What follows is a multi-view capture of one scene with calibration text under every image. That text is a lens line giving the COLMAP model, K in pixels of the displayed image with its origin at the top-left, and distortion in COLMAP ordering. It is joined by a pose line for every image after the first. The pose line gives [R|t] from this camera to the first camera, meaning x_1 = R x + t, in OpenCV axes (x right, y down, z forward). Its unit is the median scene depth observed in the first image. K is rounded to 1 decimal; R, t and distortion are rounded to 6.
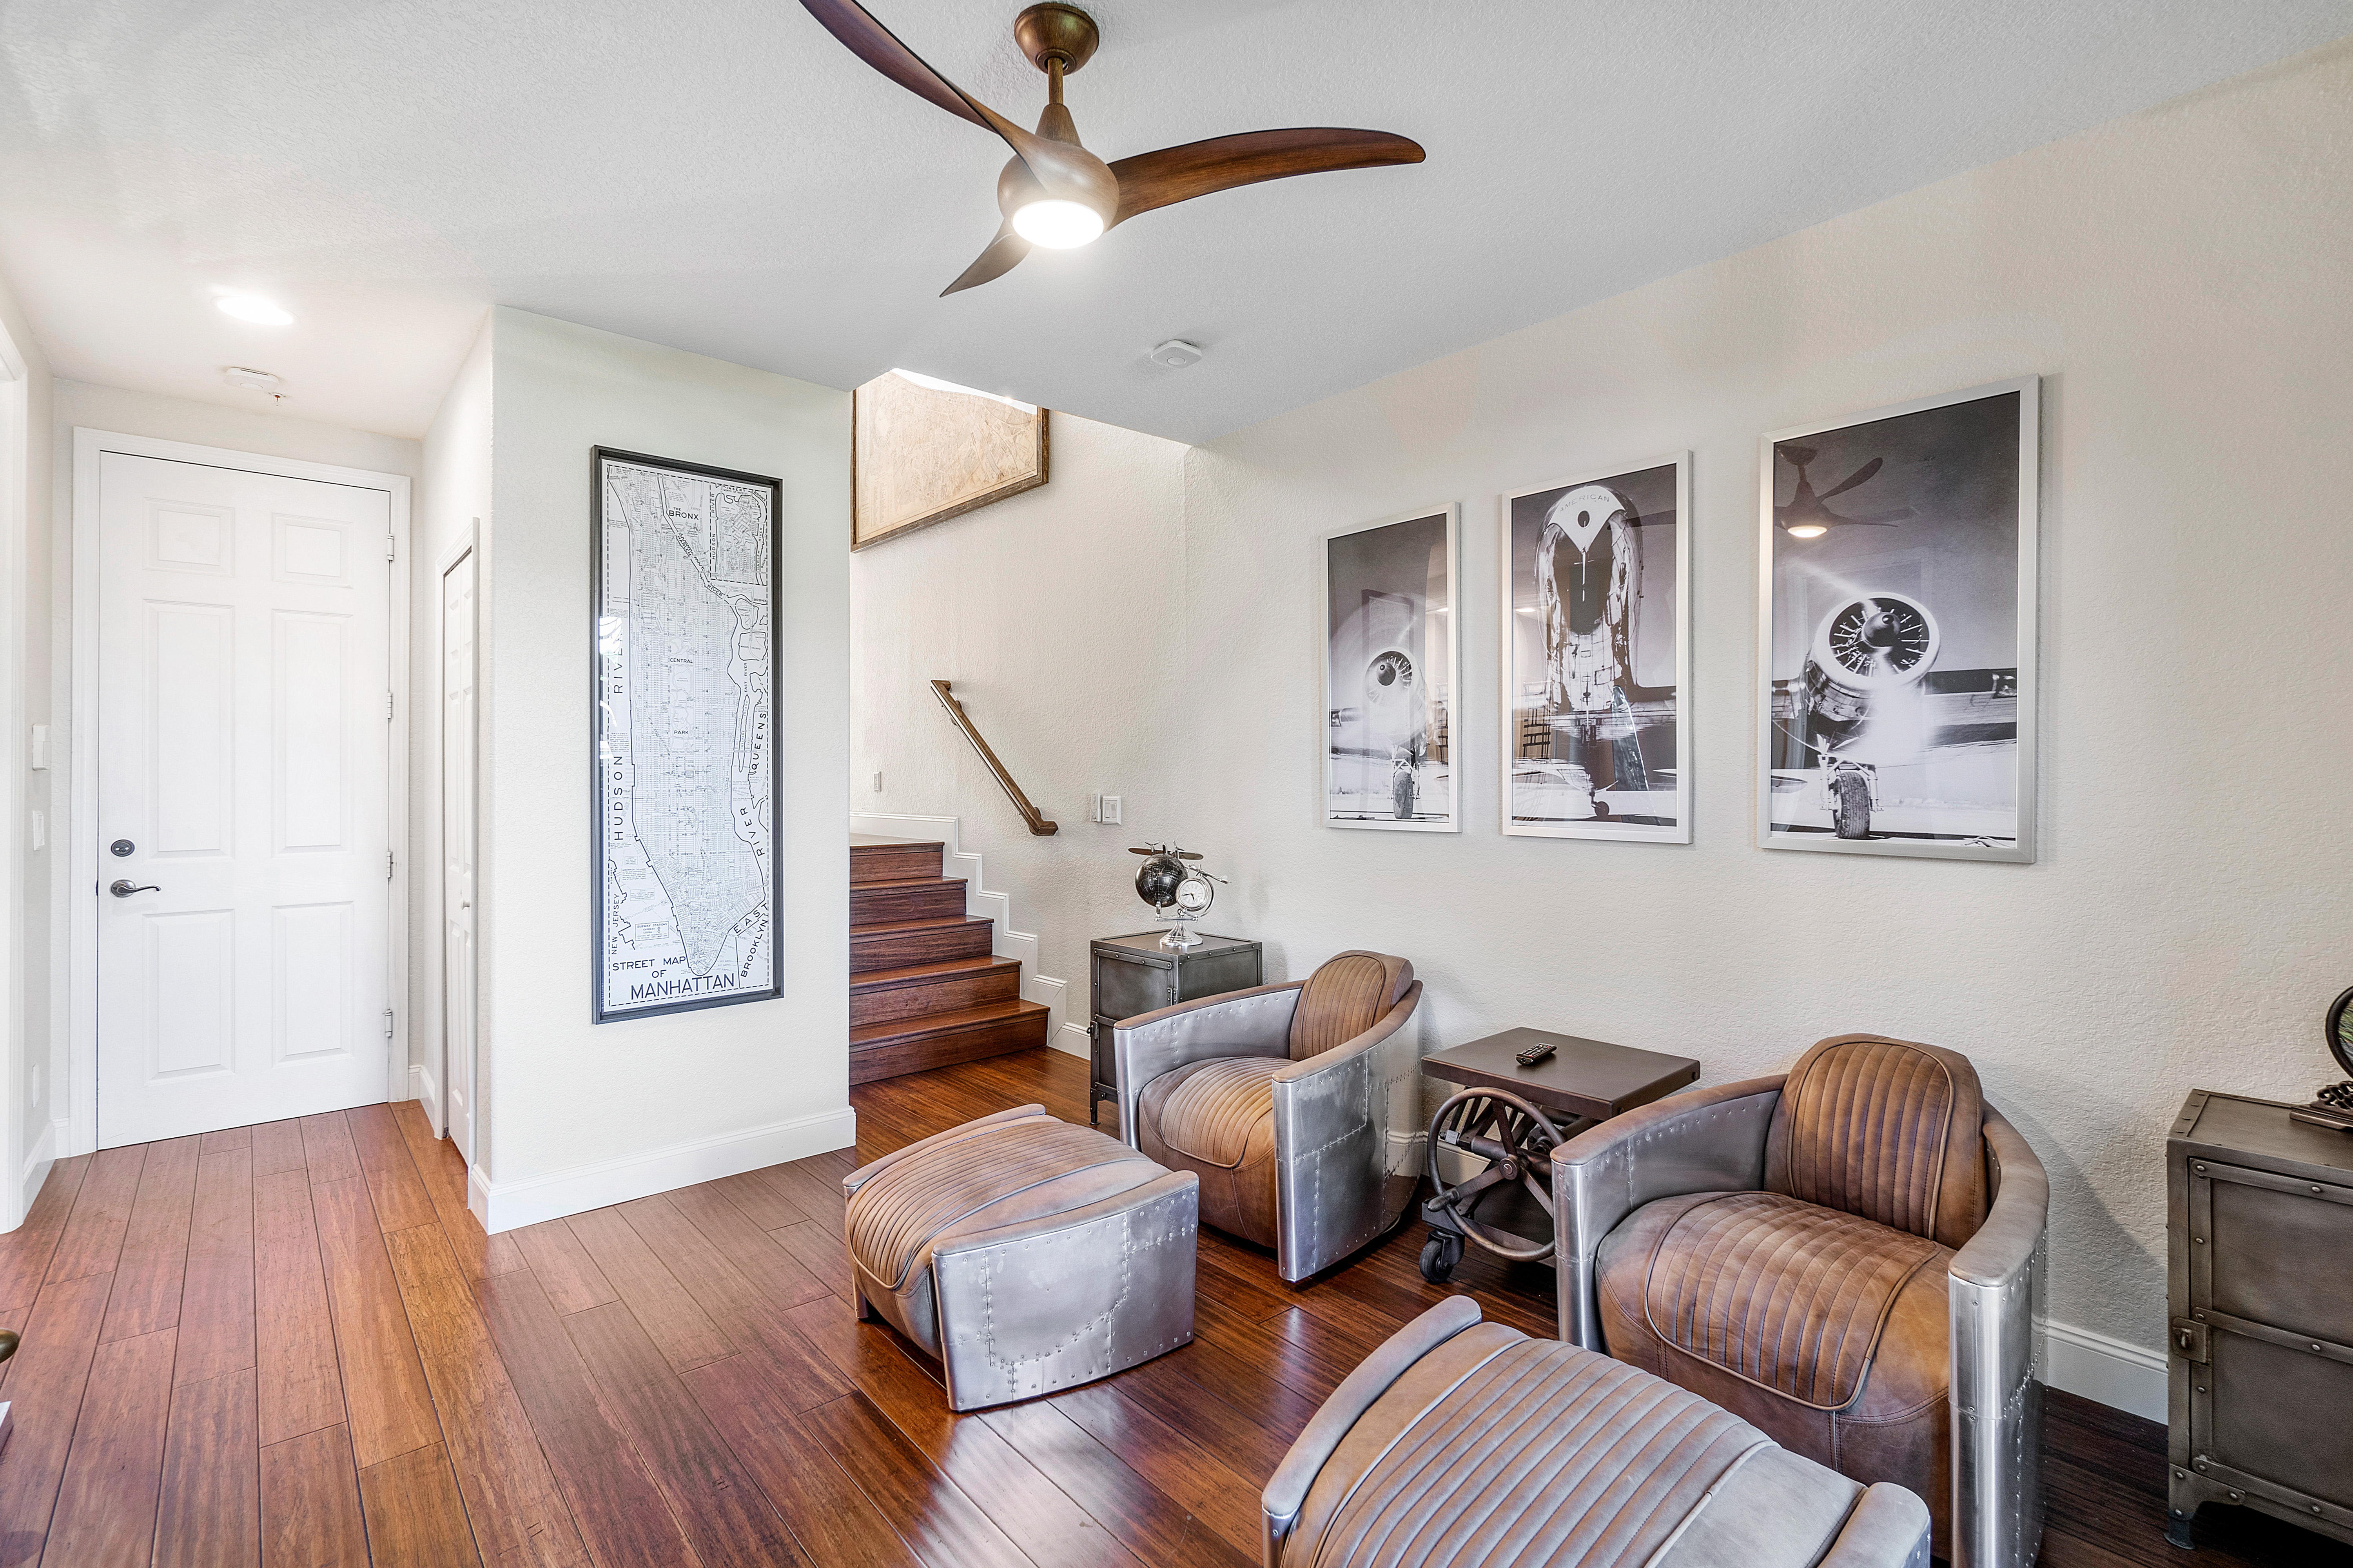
lens RADIAL K [[1051.5, 0, 1170.4], [0, 1051.5, 784.8], [0, 0, 1]] dist [-0.000207, -0.000102]
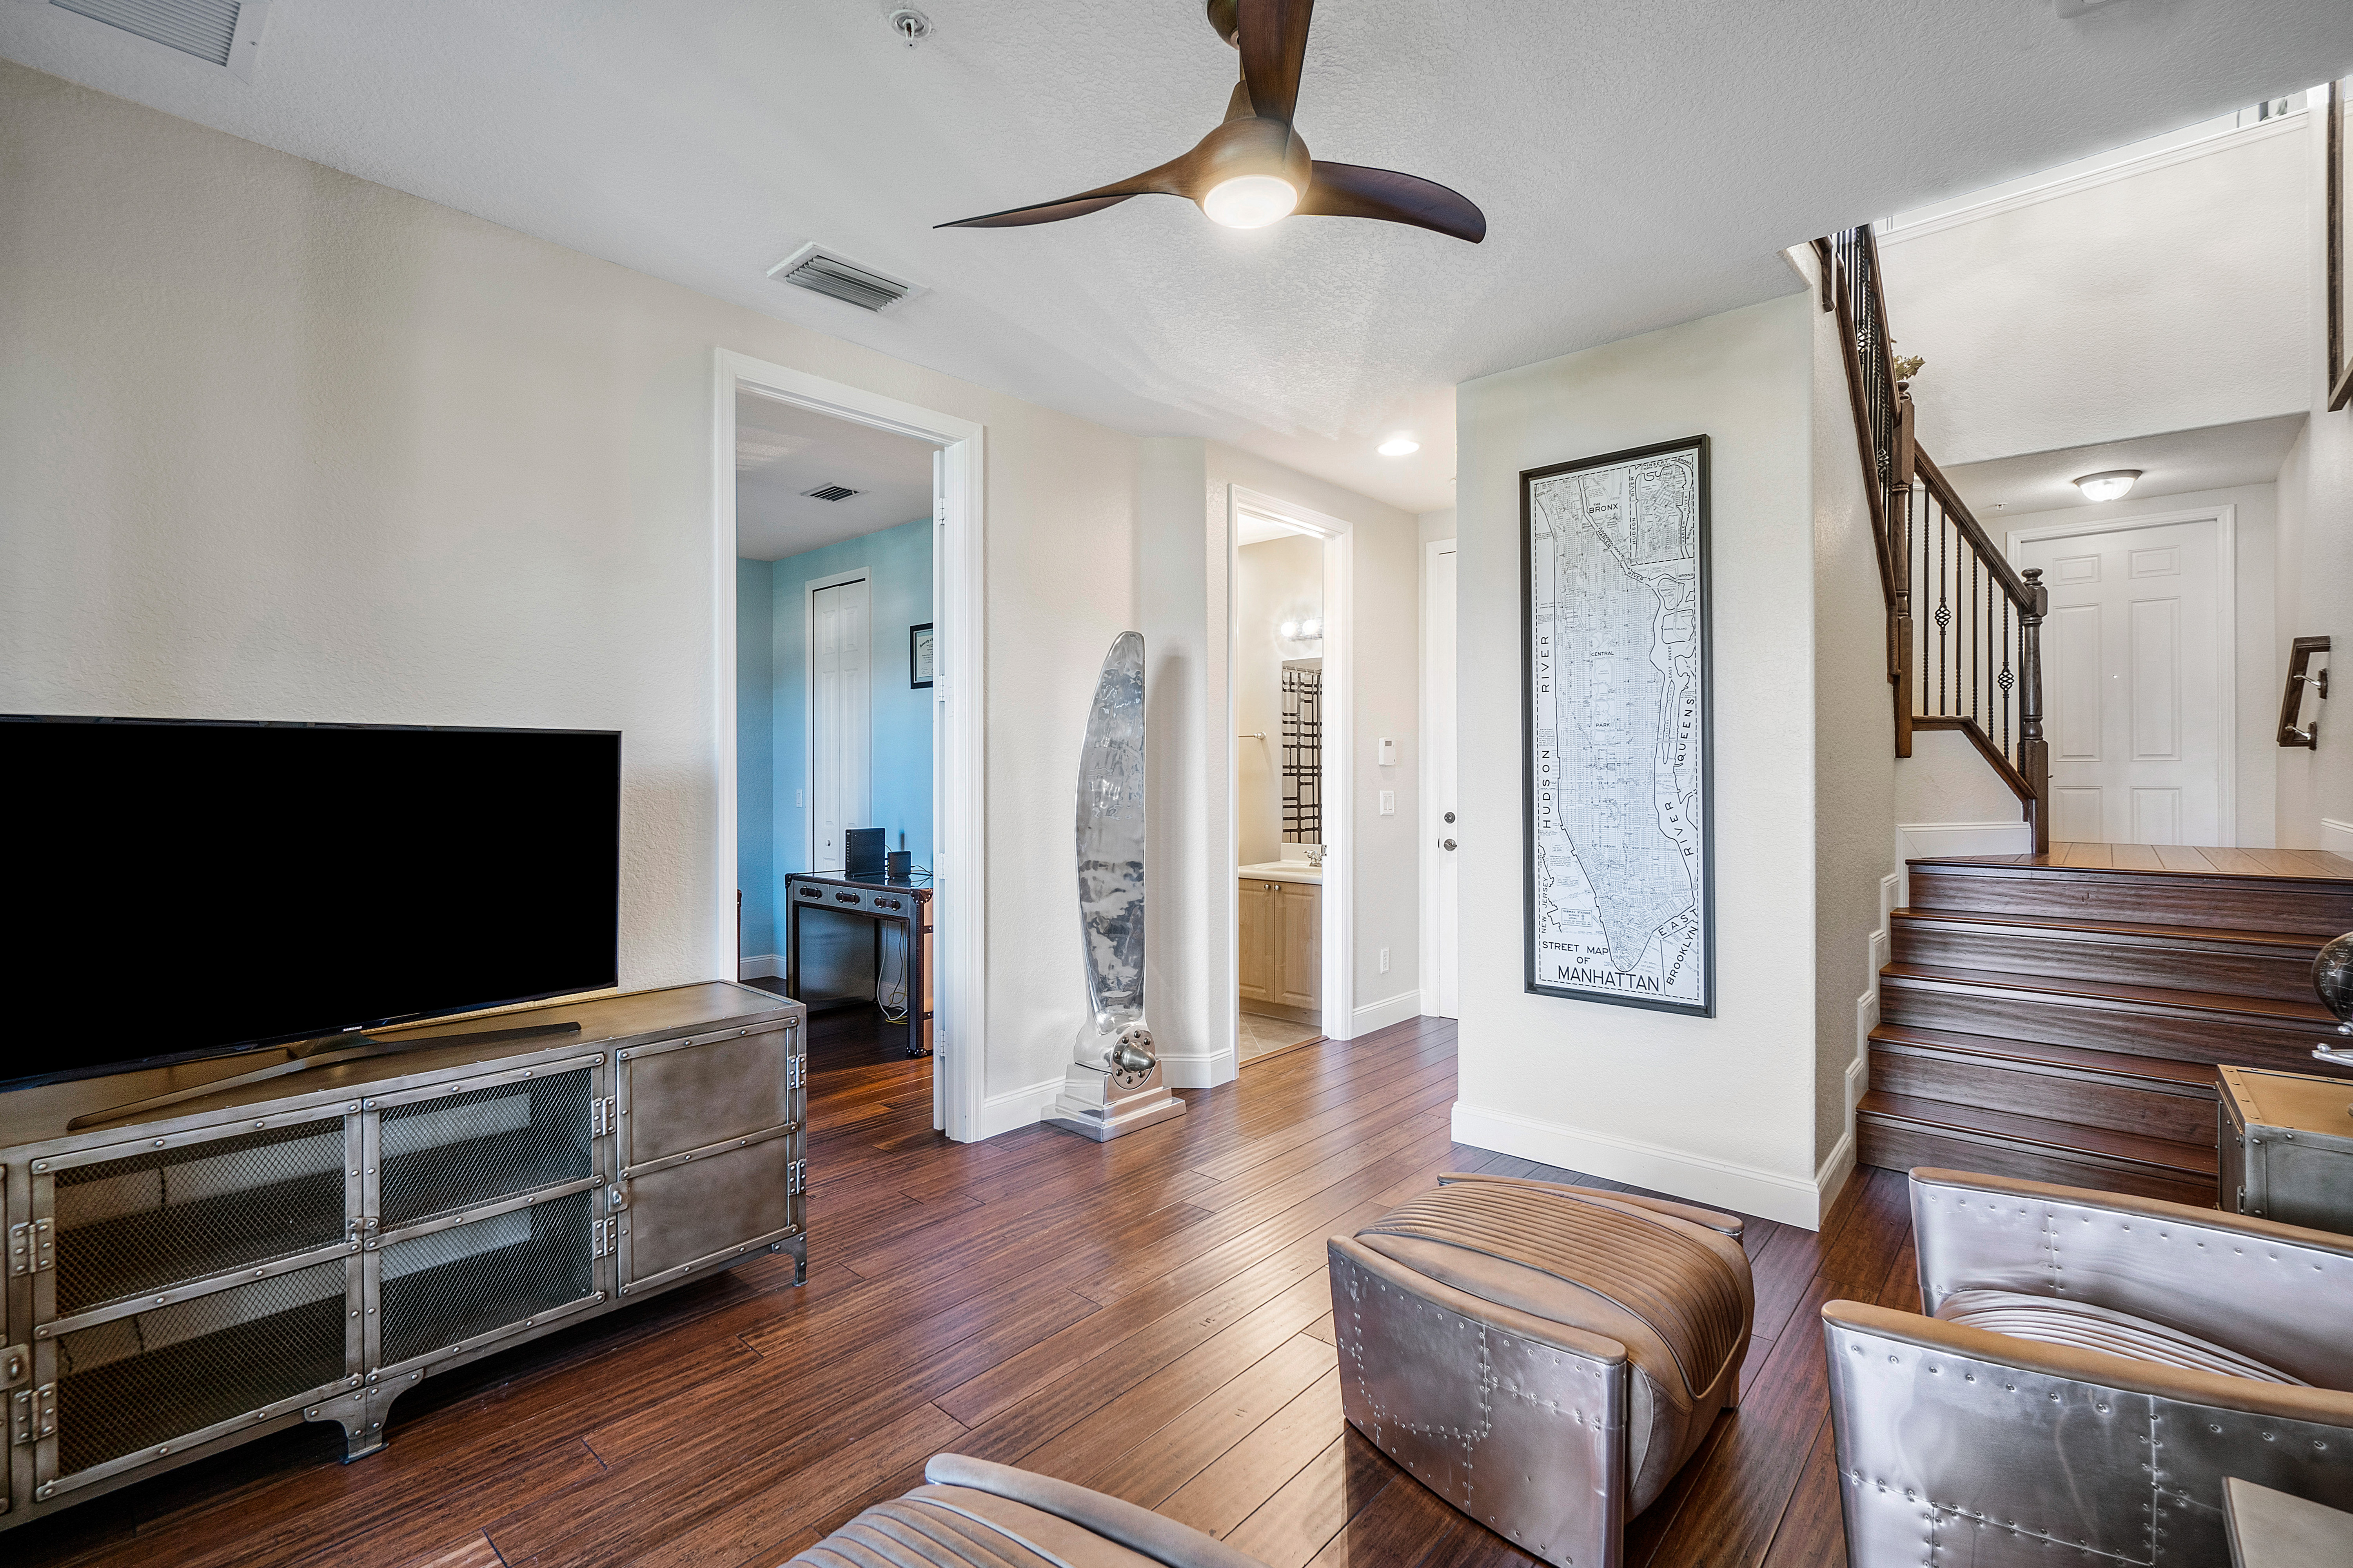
lens RADIAL K [[1051.5, 0, 1165.9], [0, 1051.5, 776.7], [0, 0, 1]] dist [-0.000207, -0.000102]
pose [[0.124973, 0.005384, -0.992146, 0.475684], [-0.006001, 0.999971, 0.004670, -0.002718], [0.992142, 0.005370, 0.125002, 0.455798]]
